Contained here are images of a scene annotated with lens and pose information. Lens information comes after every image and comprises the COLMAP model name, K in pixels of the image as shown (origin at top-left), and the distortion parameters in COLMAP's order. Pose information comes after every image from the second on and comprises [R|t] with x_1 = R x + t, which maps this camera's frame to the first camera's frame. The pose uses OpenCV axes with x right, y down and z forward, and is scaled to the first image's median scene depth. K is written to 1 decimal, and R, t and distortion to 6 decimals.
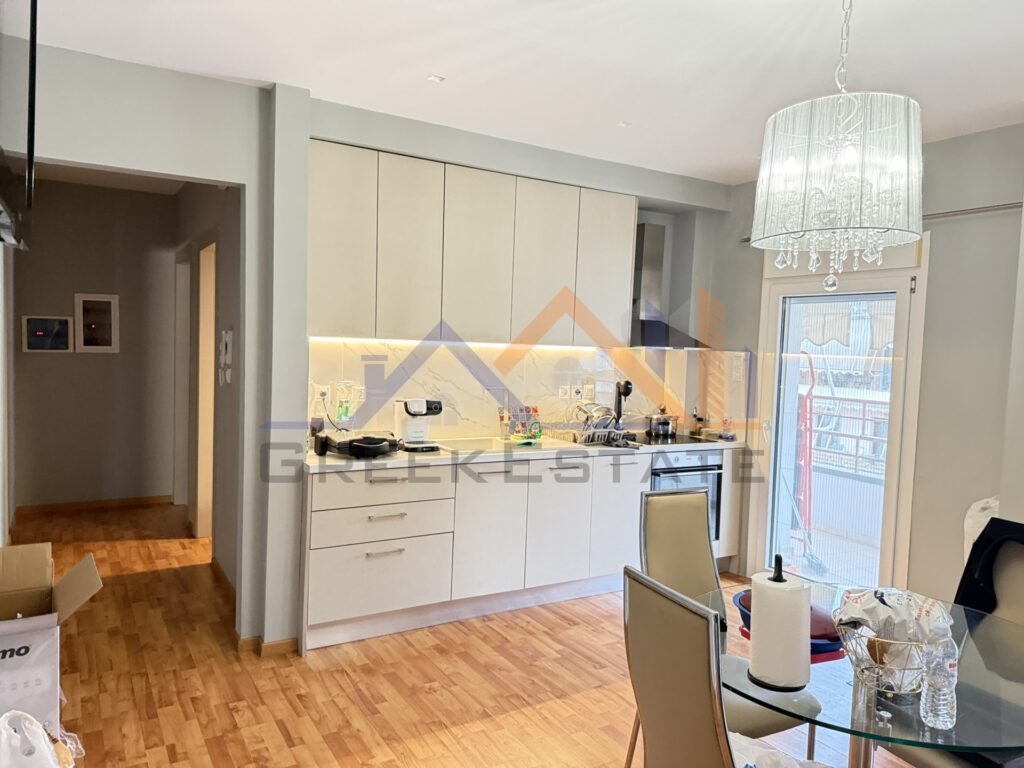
lens RADIAL K [[730.7, 0, 512.0], [0, 730.7, 384.0], [0, 0, 1]] dist [0.183219, -0.199922]
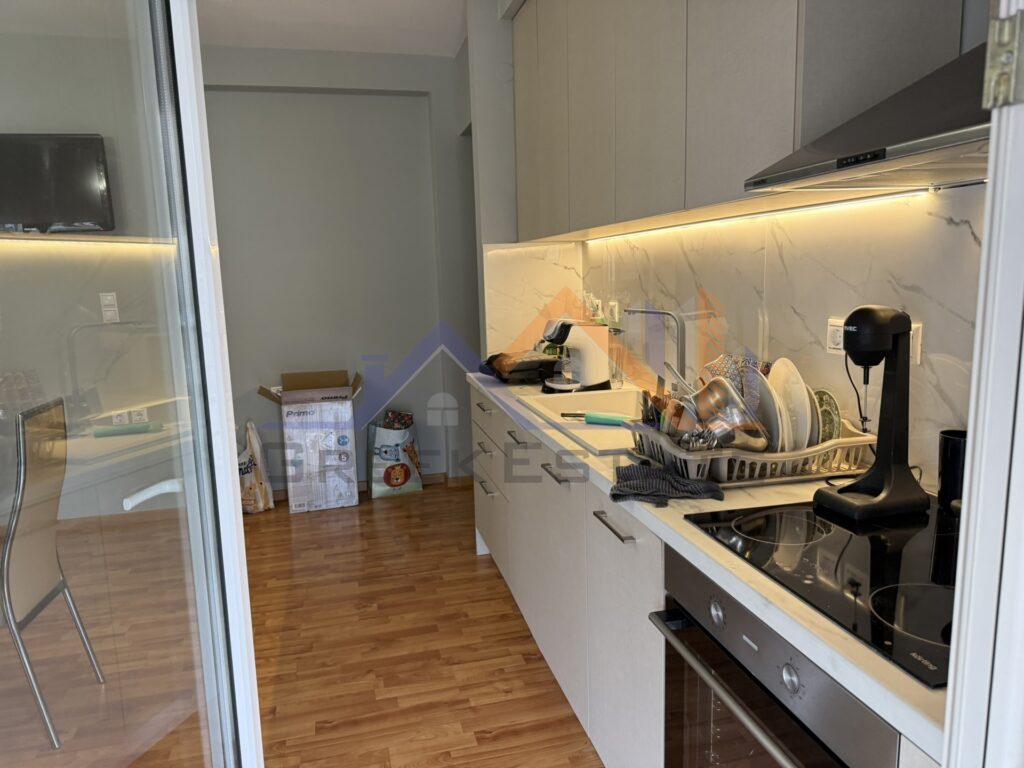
lens RADIAL K [[725.3, 0, 512.0], [0, 725.3, 384.0], [0, 0, 1]] dist [0.006929, -0.008405]
pose [[-0.302453, 0.127479, -0.944601, 0.624577], [-0.030728, 0.989197, 0.143336, -0.017692], [0.952669, 0.072378, -0.295268, 1.310276]]
